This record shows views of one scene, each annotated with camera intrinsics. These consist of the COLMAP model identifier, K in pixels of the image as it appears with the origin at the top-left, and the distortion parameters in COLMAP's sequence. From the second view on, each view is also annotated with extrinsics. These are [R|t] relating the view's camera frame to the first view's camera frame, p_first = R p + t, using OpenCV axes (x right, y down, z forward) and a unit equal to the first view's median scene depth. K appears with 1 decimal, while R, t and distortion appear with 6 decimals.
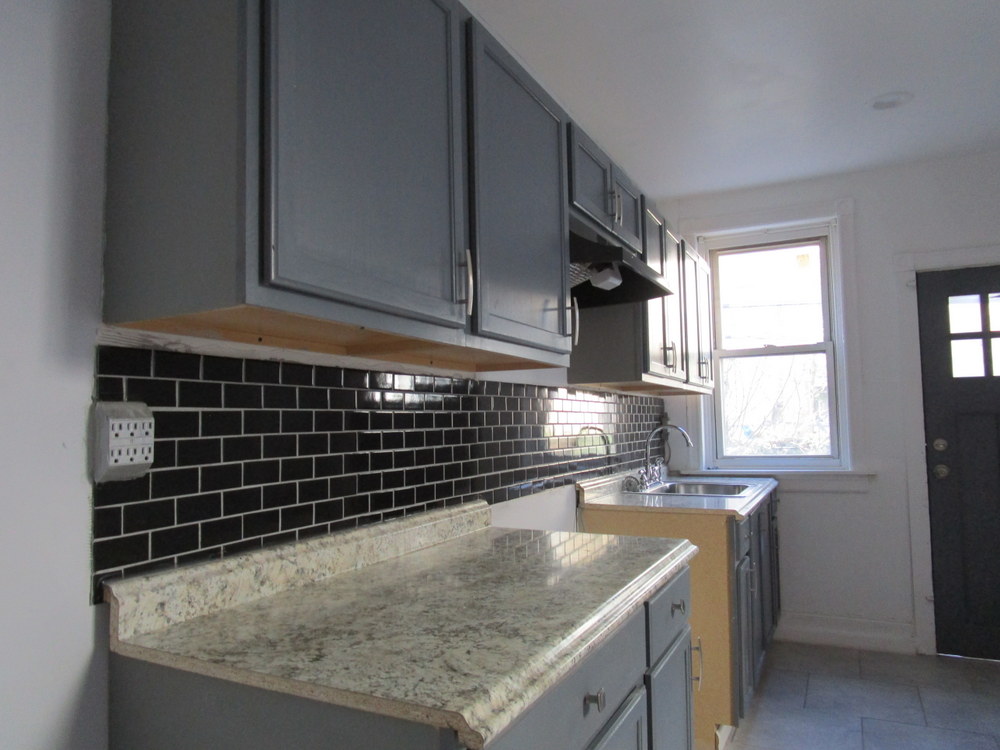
lens RADIAL K [[709.6, 0, 495.6], [0, 709.6, 377.4], [0, 0, 1]] dist [-0.030551, 0.012799]
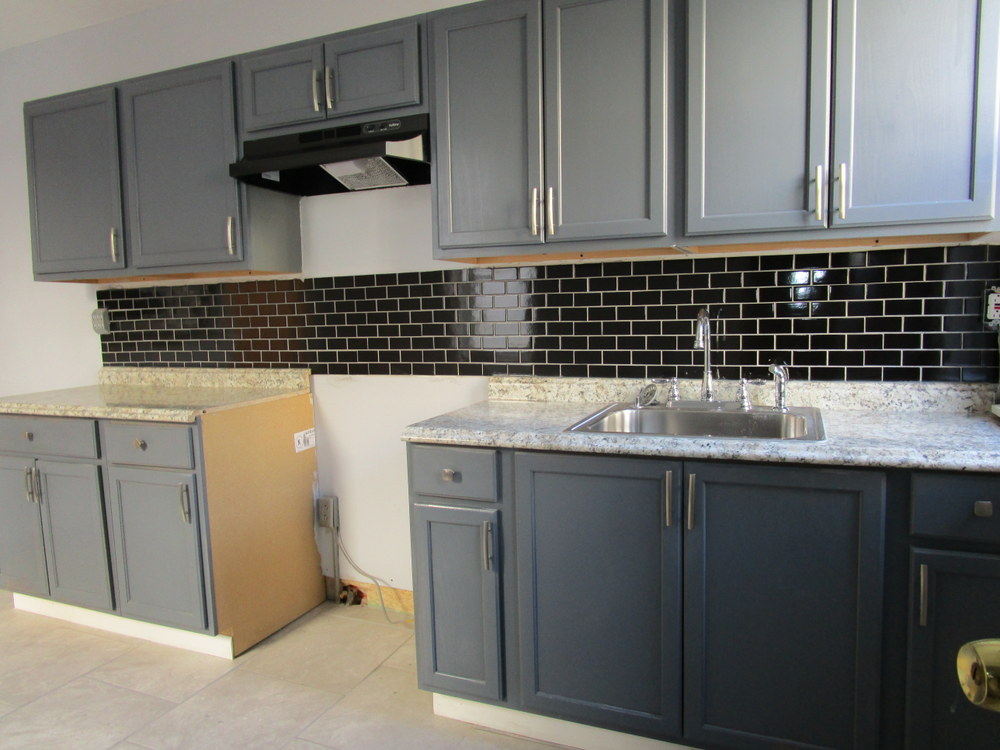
lens RADIAL K [[709.6, 0, 495.6], [0, 709.6, 377.4], [0, 0, 1]] dist [-0.030551, 0.012799]
pose [[0.054944, 0.111018, -0.992298, 1.977803], [0.088526, 0.989344, 0.115589, 0.096608], [0.994557, -0.094196, 0.044531, 1.914669]]
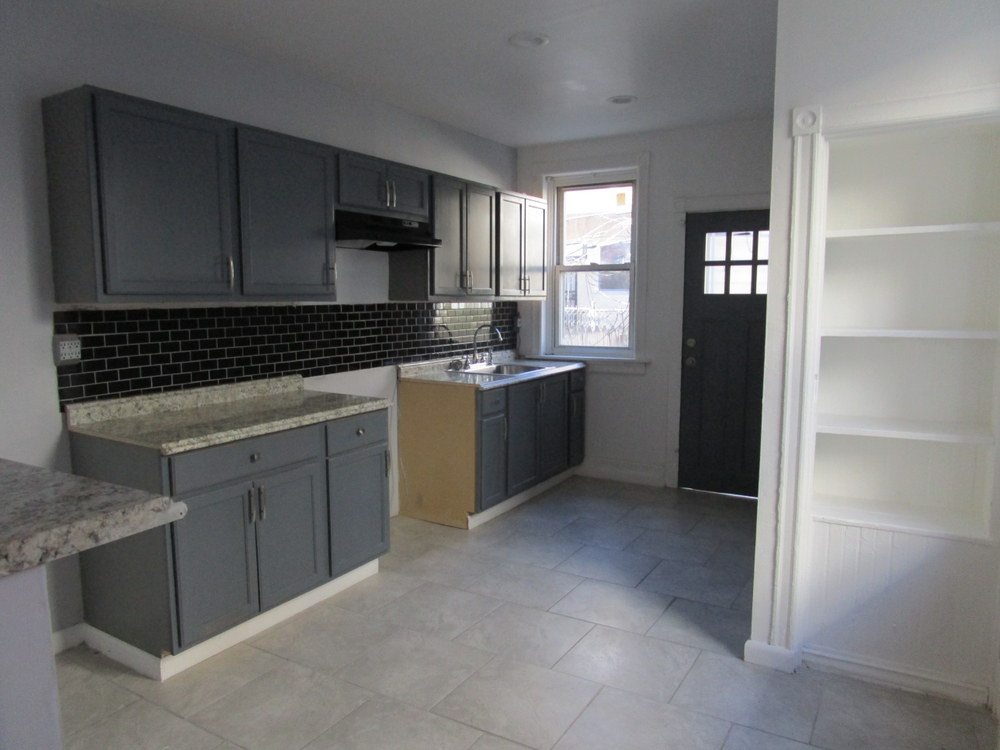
lens RADIAL K [[709.6, 0, 495.6], [0, 709.6, 377.4], [0, 0, 1]] dist [-0.030551, 0.012799]
pose [[0.996742, 0.023865, -0.077043, 0.894146], [-0.009619, 0.983578, 0.180229, -0.209630], [0.080079, -0.178901, 0.980603, -1.017360]]
